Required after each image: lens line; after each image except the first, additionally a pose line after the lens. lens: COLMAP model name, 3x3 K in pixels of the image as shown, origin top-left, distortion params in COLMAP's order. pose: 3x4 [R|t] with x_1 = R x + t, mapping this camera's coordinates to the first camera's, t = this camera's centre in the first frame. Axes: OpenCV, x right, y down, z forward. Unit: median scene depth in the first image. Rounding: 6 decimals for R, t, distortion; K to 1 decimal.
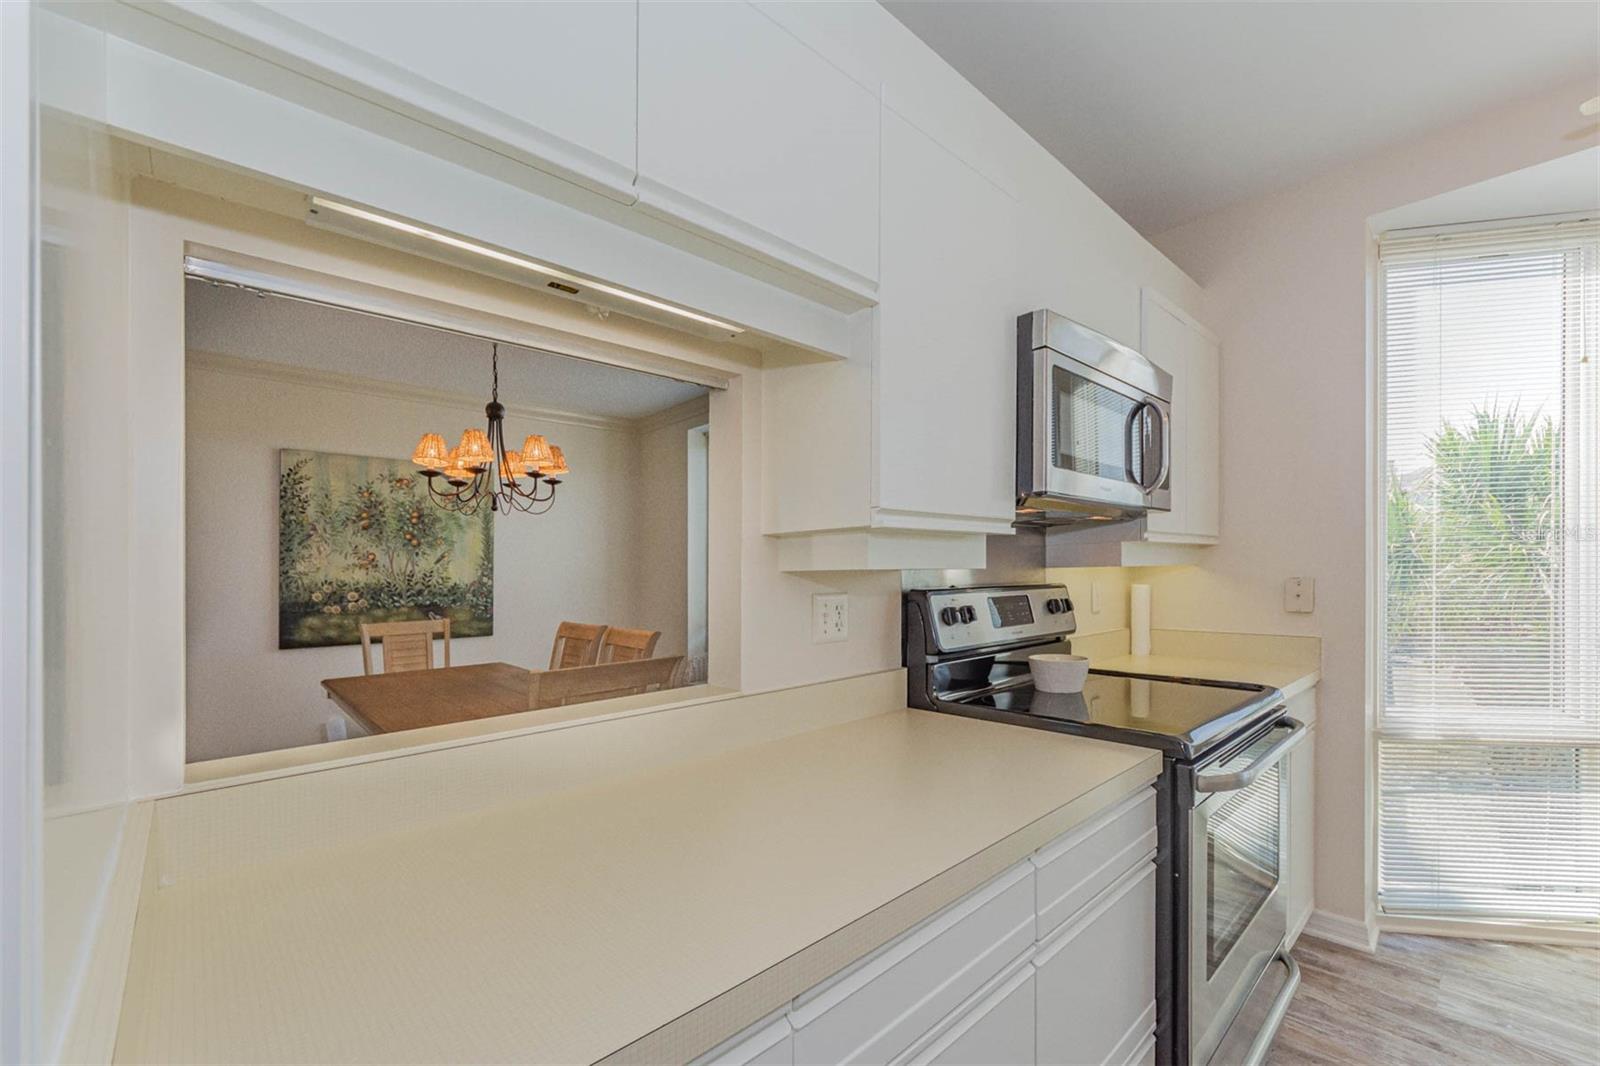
lens RADIAL K [[643.9, 0, 849.0], [0, 643.9, 567.6], [0, 0, 1]] dist [0.001642, 0.000640]
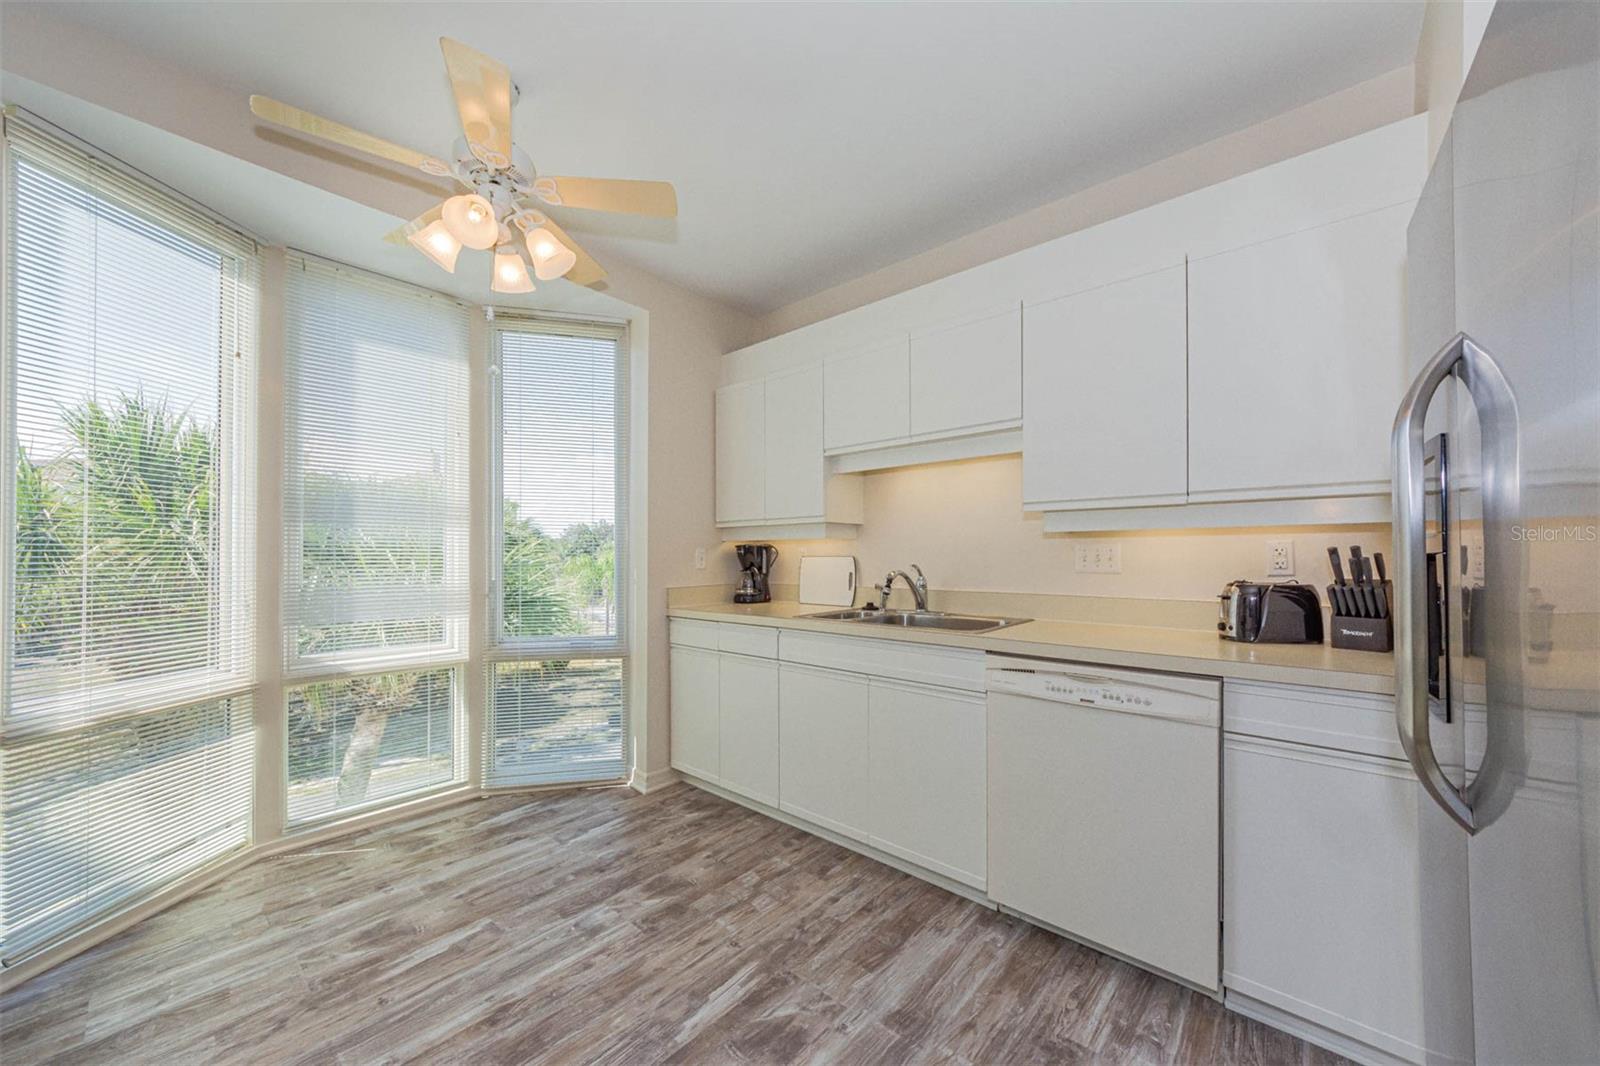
lens RADIAL K [[587.0, 0, 799.3], [0, 587.0, 549.4], [0, 0, 1]] dist [0.000982, 0.000012]
pose [[-0.054733, 0.005990, 0.998483, 0.102669], [-0.000984, 0.999981, -0.006053, 0.051005], [-0.998501, -0.001314, -0.054726, 0.133153]]
